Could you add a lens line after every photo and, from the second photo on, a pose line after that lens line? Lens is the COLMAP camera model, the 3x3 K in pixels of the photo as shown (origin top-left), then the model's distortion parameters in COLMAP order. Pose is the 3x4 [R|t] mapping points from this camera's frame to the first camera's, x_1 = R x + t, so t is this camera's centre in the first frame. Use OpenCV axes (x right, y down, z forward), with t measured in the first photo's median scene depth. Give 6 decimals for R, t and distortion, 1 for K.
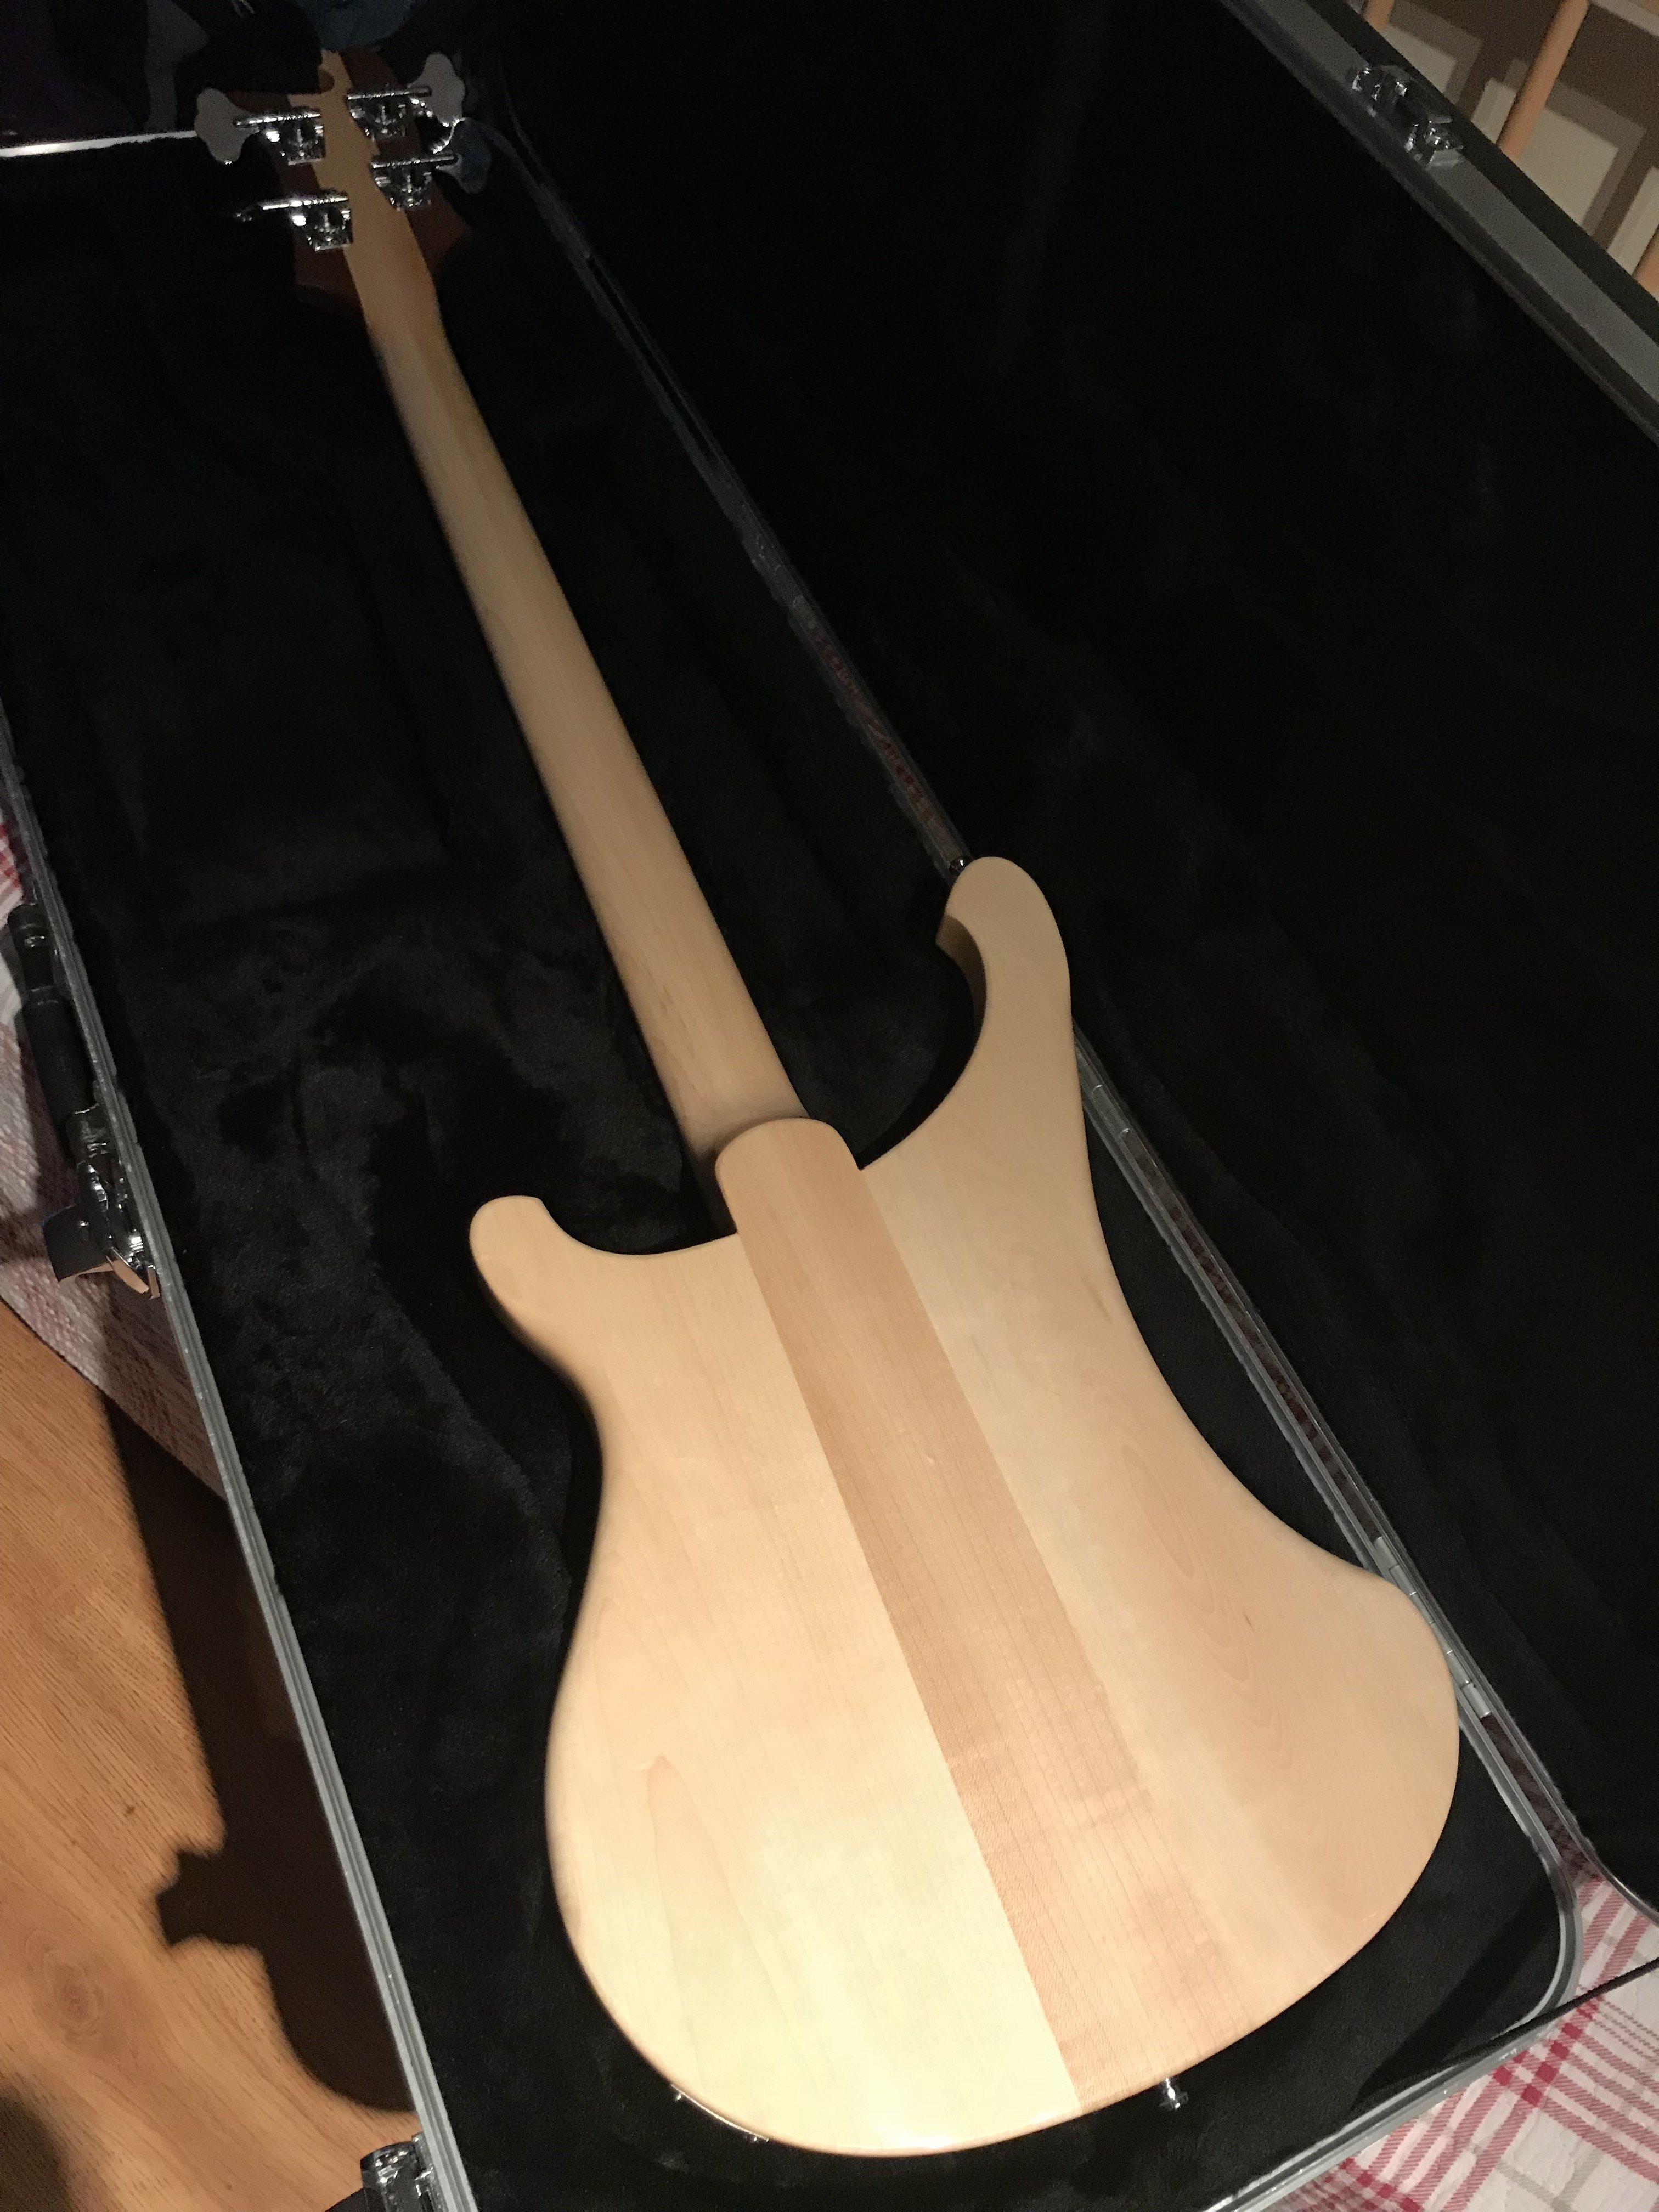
lens RADIAL K [[1860.1, 0, 841.5], [0, 1860.1, 1106.9], [0, 0, 1]] dist [0.012317, -0.008542]
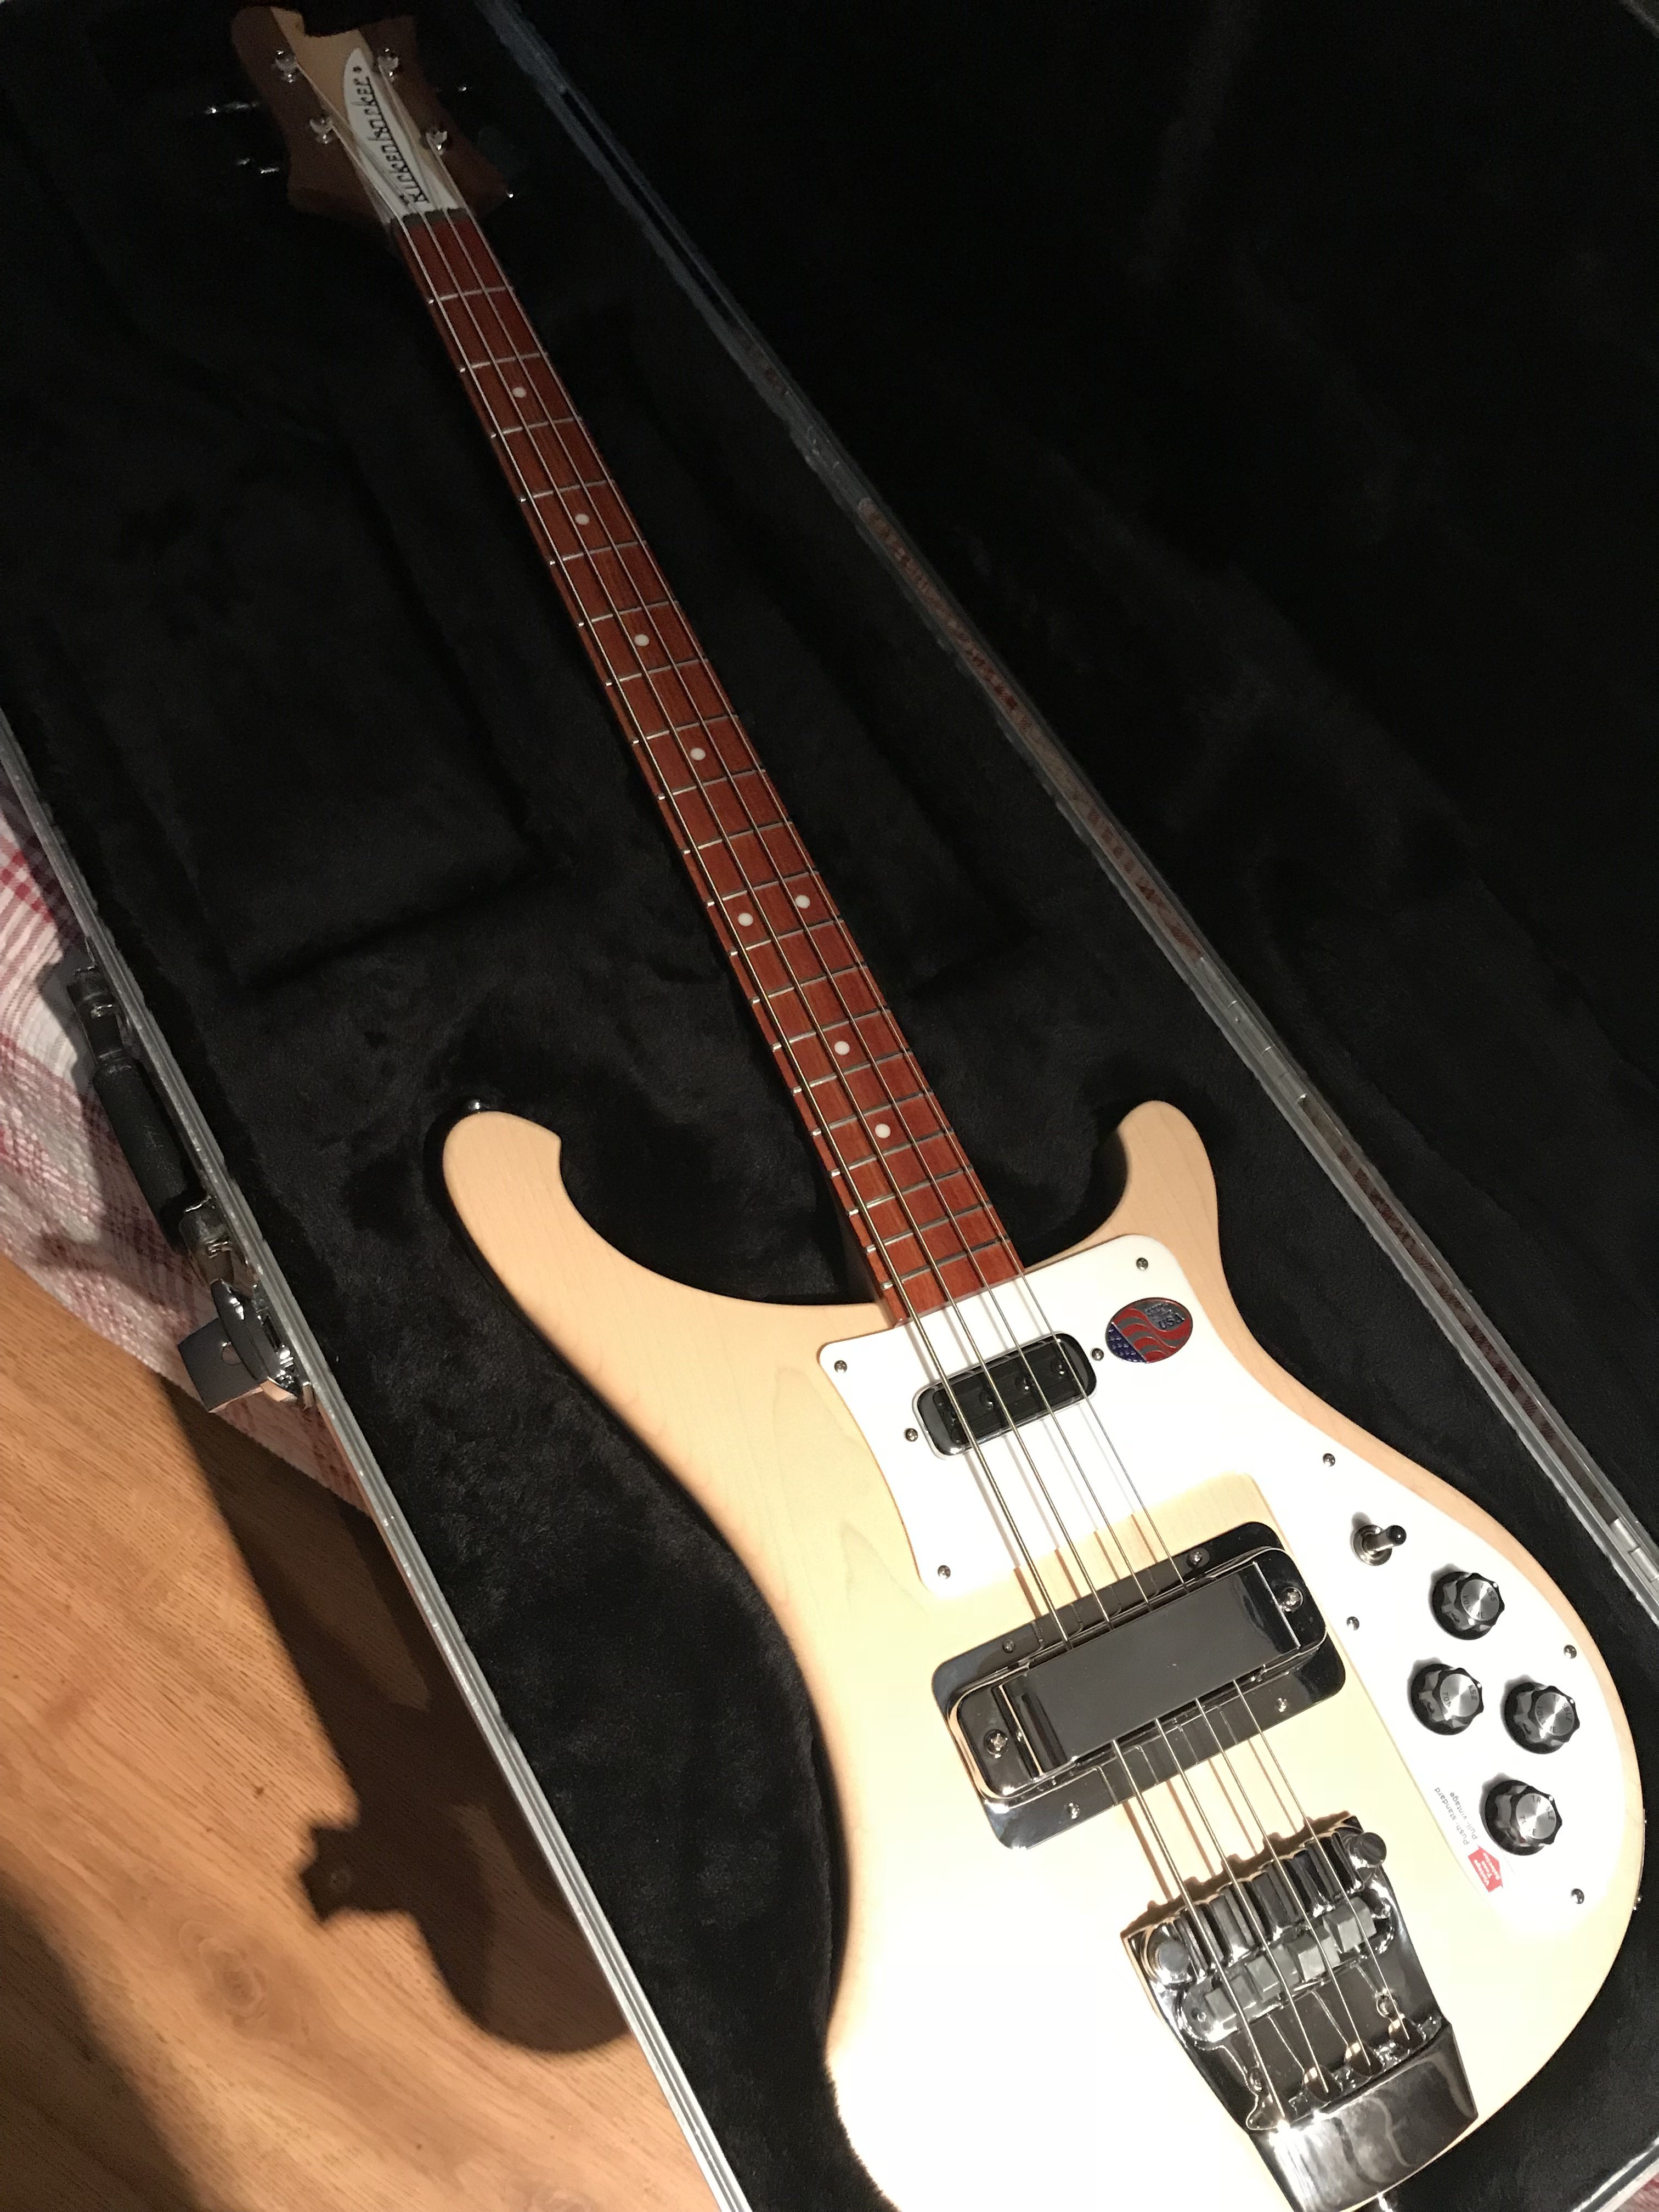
lens RADIAL K [[1860.1, 0, 822.5], [0, 1860.1, 1106.6], [0, 0, 1]] dist [0.012317, -0.008542]
pose [[0.994993, -0.093695, 0.034785, -0.102247], [0.087583, 0.985082, 0.148128, -0.121299], [-0.048145, -0.144340, 0.988356, 0.074526]]
